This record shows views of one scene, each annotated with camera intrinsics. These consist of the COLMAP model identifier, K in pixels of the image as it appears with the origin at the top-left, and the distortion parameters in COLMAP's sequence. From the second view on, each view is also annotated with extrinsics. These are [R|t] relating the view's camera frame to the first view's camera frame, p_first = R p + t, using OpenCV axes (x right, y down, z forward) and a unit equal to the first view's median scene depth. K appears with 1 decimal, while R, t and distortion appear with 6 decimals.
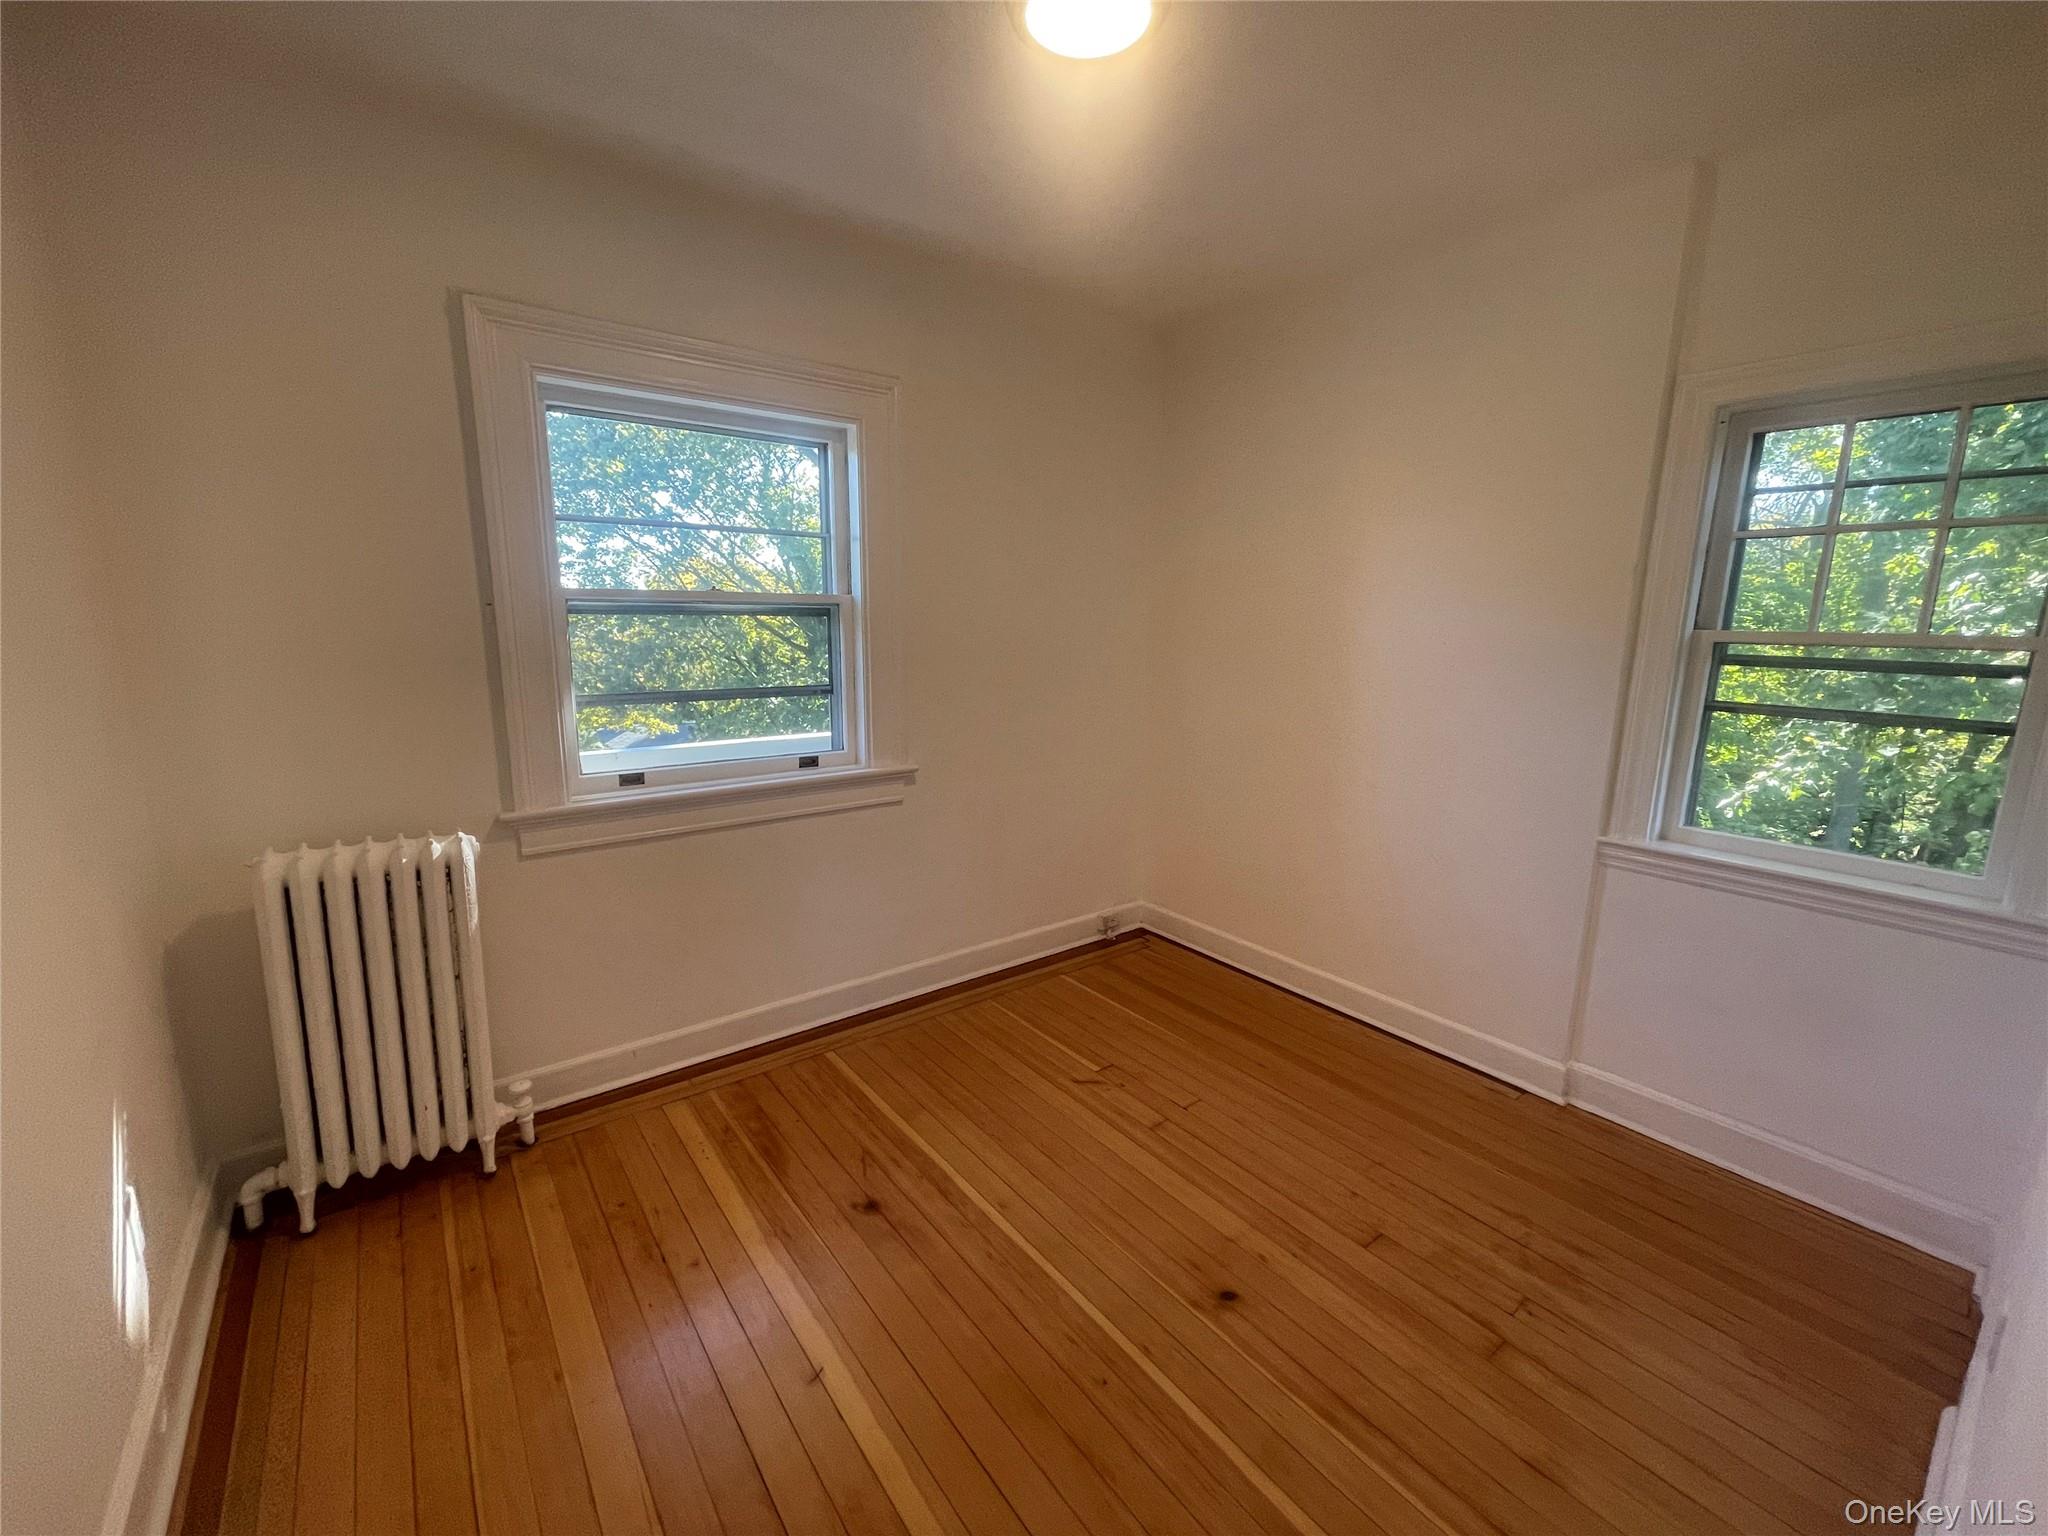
lens RADIAL K [[832.8, 0, 1022.7], [0, 832.8, 759.0], [0, 0, 1]] dist [-0.001646, -0.000033]
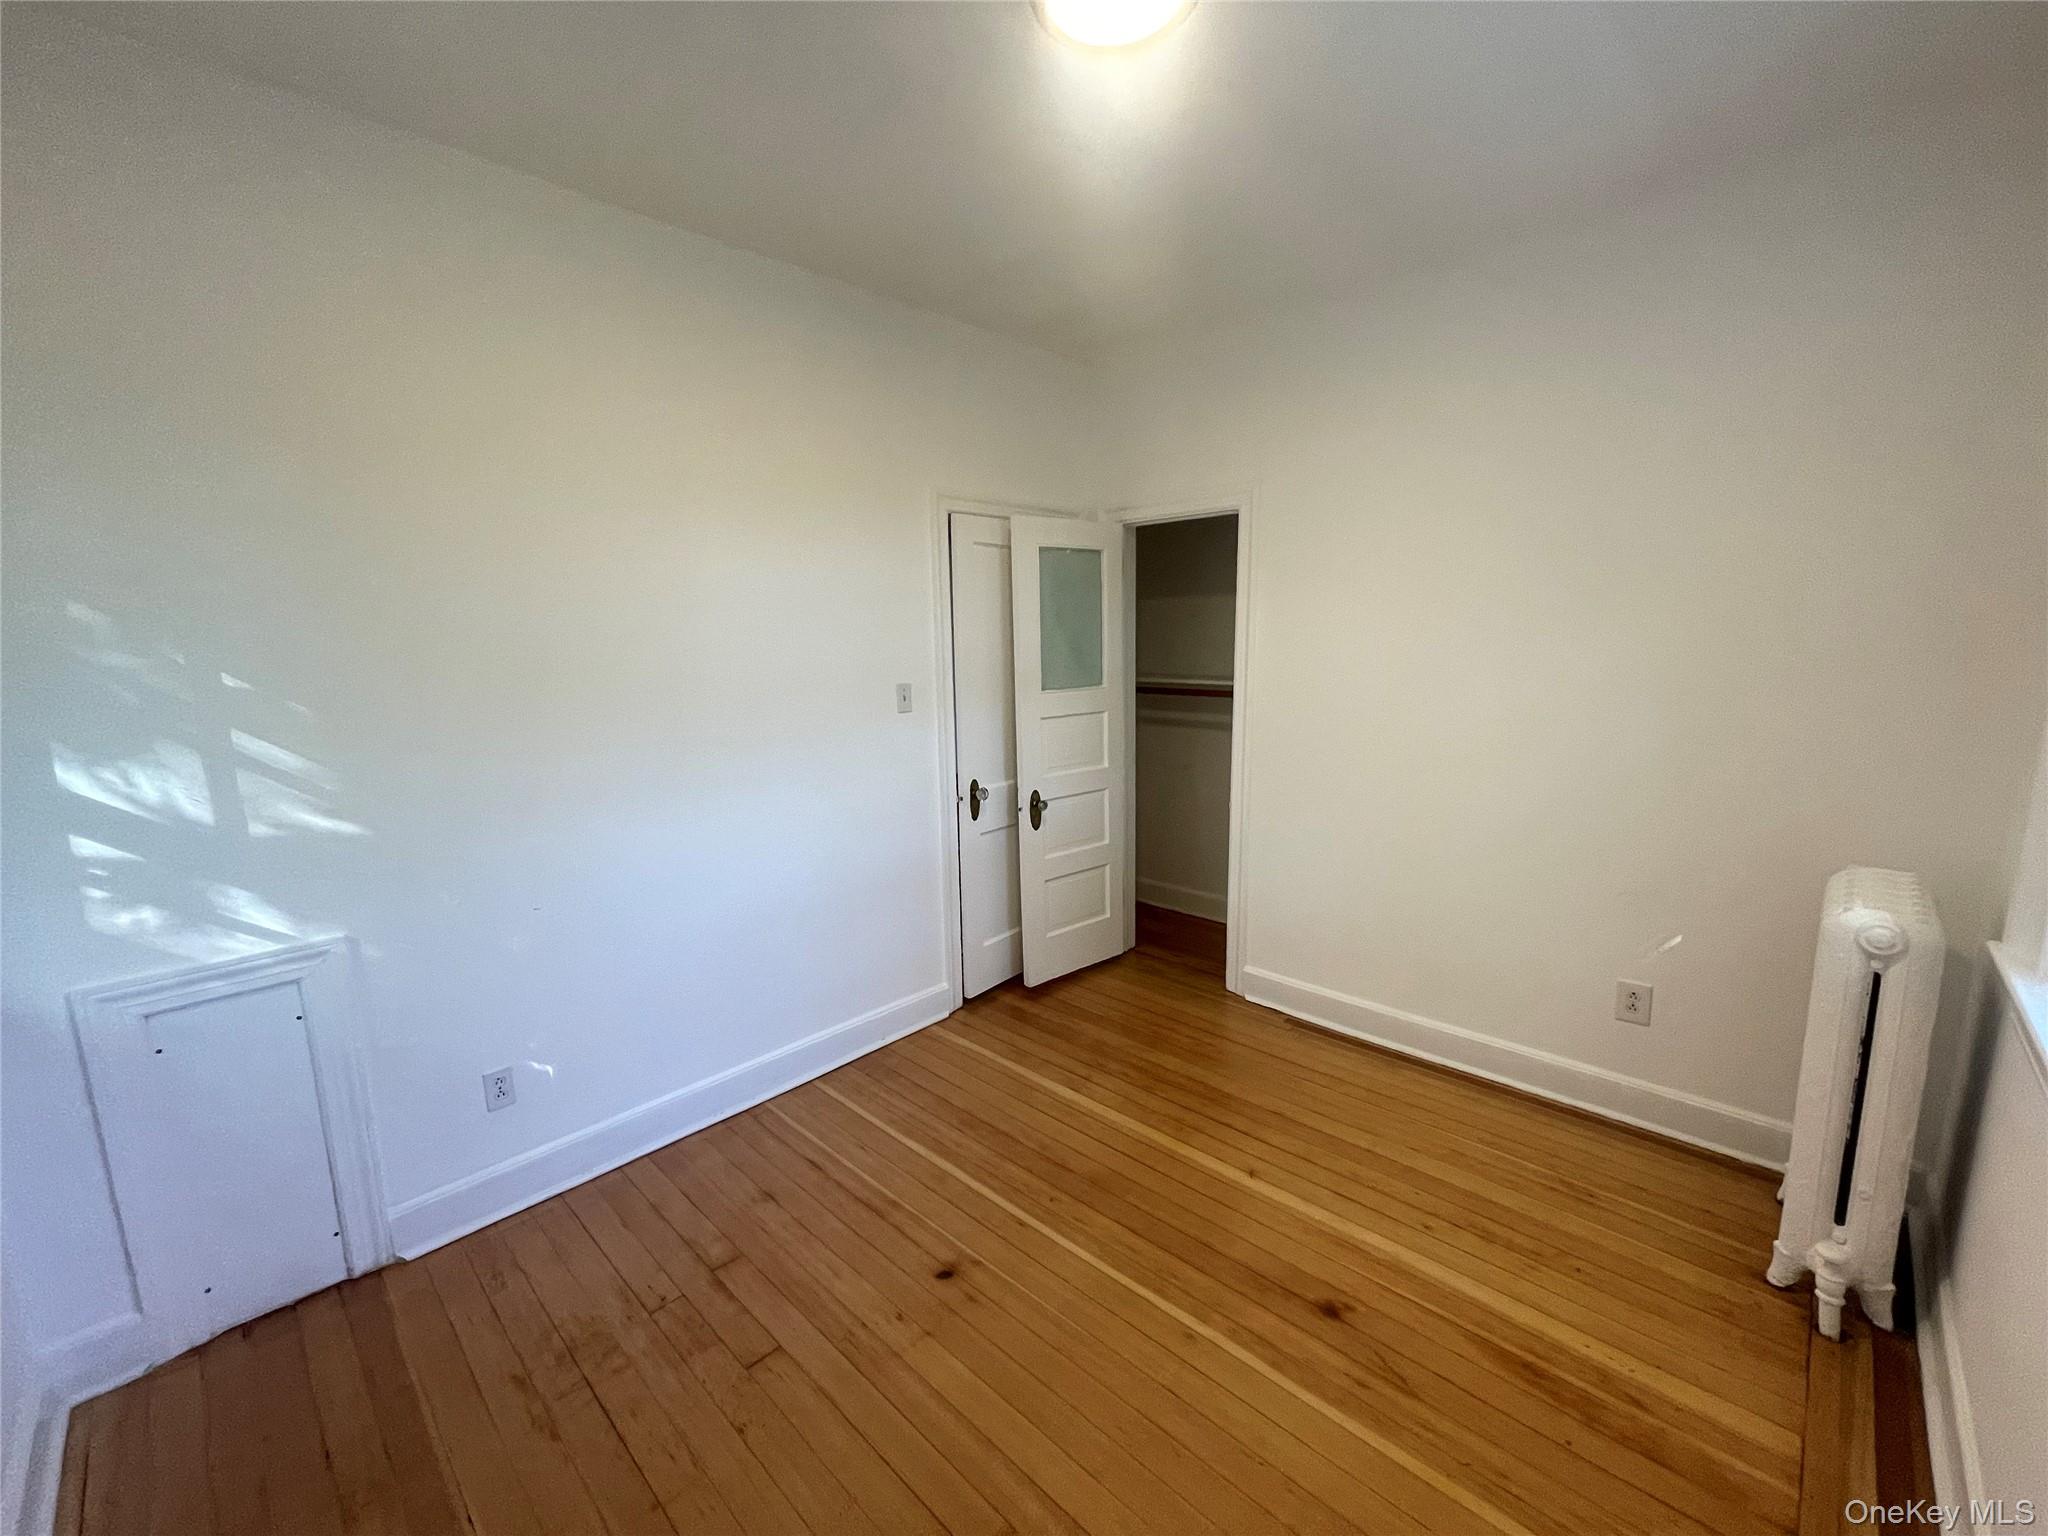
lens RADIAL K [[832.8, 0, 1022.6], [0, 832.8, 772.1], [0, 0, 1]] dist [-0.001646, -0.000033]
pose [[-0.989567, 0.027439, -0.141437, 0.267587], [-0.020698, 0.944438, 0.328036, -0.303129], [0.142580, 0.327541, -0.934017, 1.707944]]
